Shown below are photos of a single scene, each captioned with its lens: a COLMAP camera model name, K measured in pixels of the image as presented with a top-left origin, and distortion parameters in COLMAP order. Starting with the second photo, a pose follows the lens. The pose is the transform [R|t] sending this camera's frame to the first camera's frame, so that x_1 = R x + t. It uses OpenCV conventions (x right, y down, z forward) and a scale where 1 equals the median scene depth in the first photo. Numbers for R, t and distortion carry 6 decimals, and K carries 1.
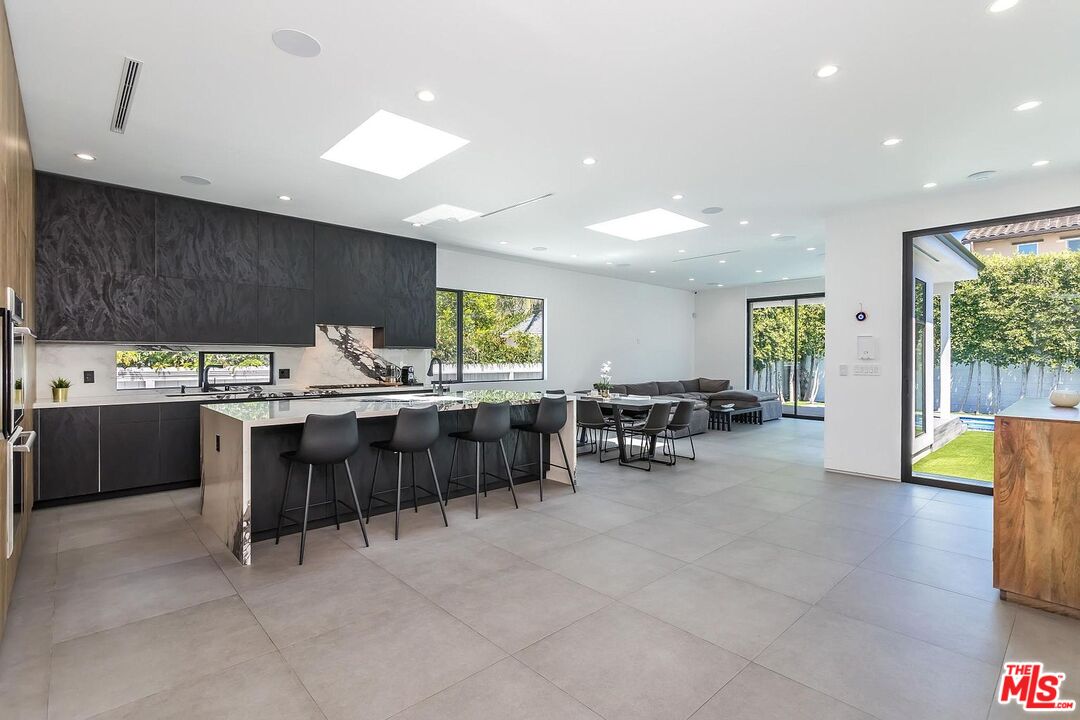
lens RADIAL K [[508.7, 0, 542.2], [0, 508.7, 357.5], [0, 0, 1]] dist [0.001375, 0.000680]
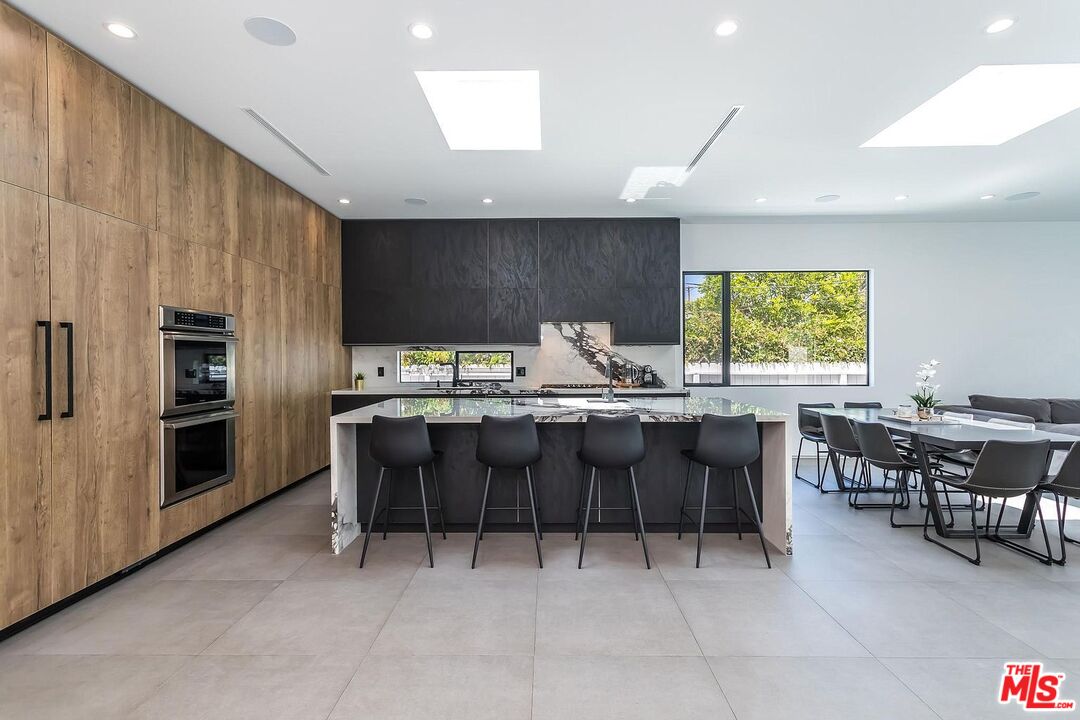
lens RADIAL K [[508.7, 0, 542.2], [0, 508.7, 357.5], [0, 0, 1]] dist [0.001375, 0.000680]
pose [[0.724459, -0.002000, -0.689315, 0.236005], [0.005286, 0.999983, 0.002654, 0.000598], [0.689298, -0.005566, 0.724457, 0.276987]]
